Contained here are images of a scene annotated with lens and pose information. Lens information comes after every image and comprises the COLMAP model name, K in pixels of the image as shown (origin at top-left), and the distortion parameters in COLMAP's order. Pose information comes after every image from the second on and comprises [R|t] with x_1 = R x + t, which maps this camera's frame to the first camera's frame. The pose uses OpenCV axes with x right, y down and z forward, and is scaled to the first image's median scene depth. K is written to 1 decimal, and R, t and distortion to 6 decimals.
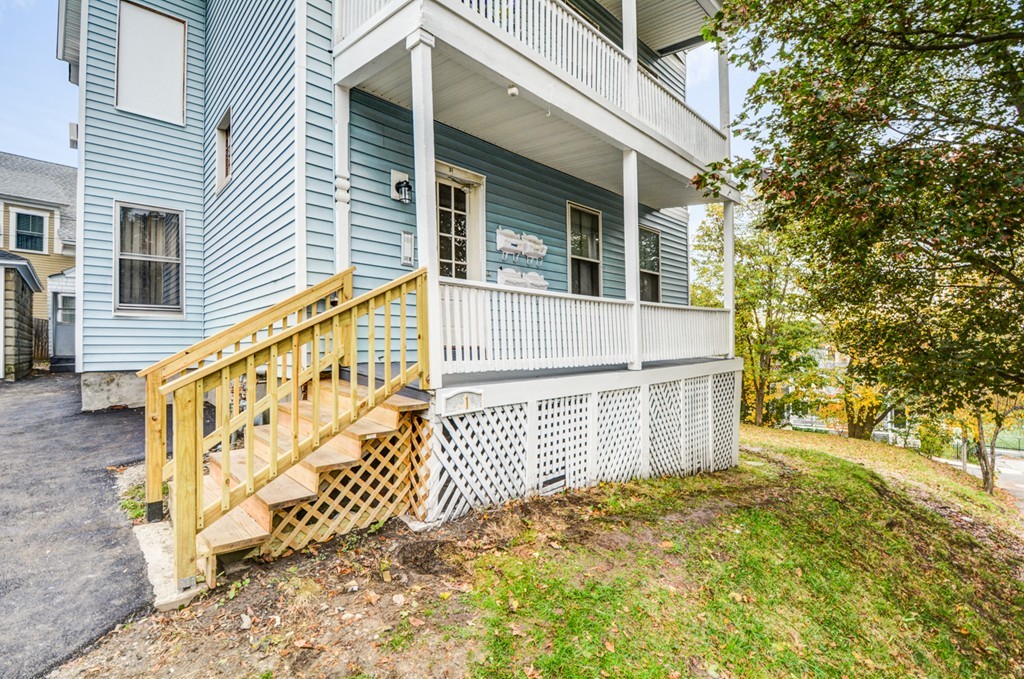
lens RADIAL K [[454.9, 0, 563.2], [0, 454.9, 329.1], [0, 0, 1]] dist [-0.007646, -0.002363]
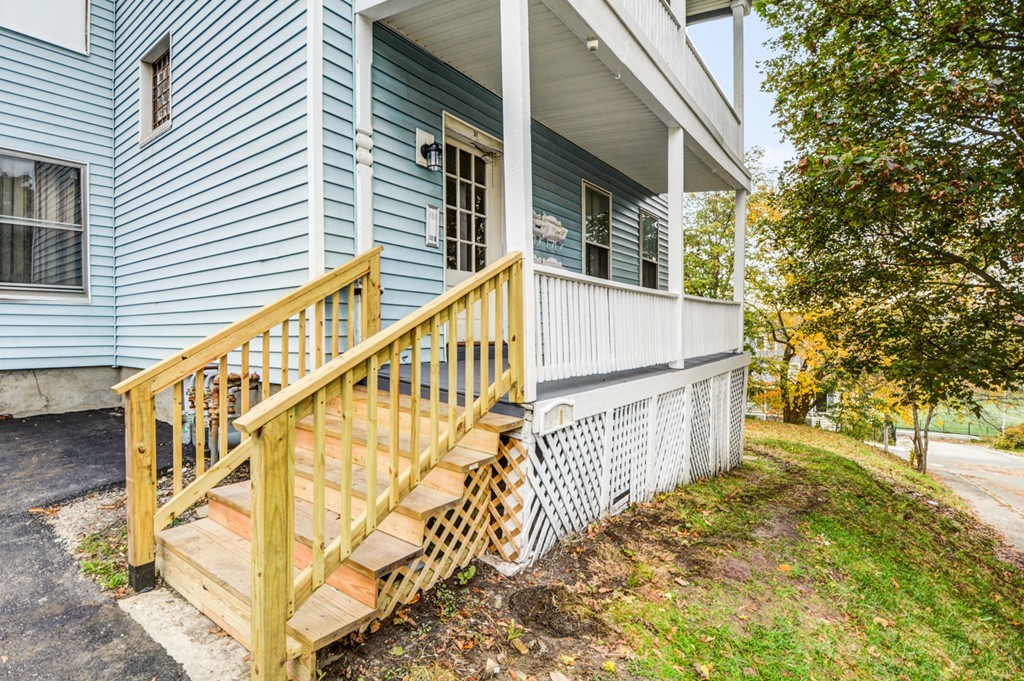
lens RADIAL K [[470.2, 0, 565.8], [0, 470.2, 328.1], [0, 0, 1]] dist [-0.004800, -0.003117]
pose [[0.986948, 0.006965, 0.160887, -0.247187], [-0.011390, 0.999581, 0.026595, -0.016473], [-0.160634, -0.028080, 0.986615, 0.110252]]
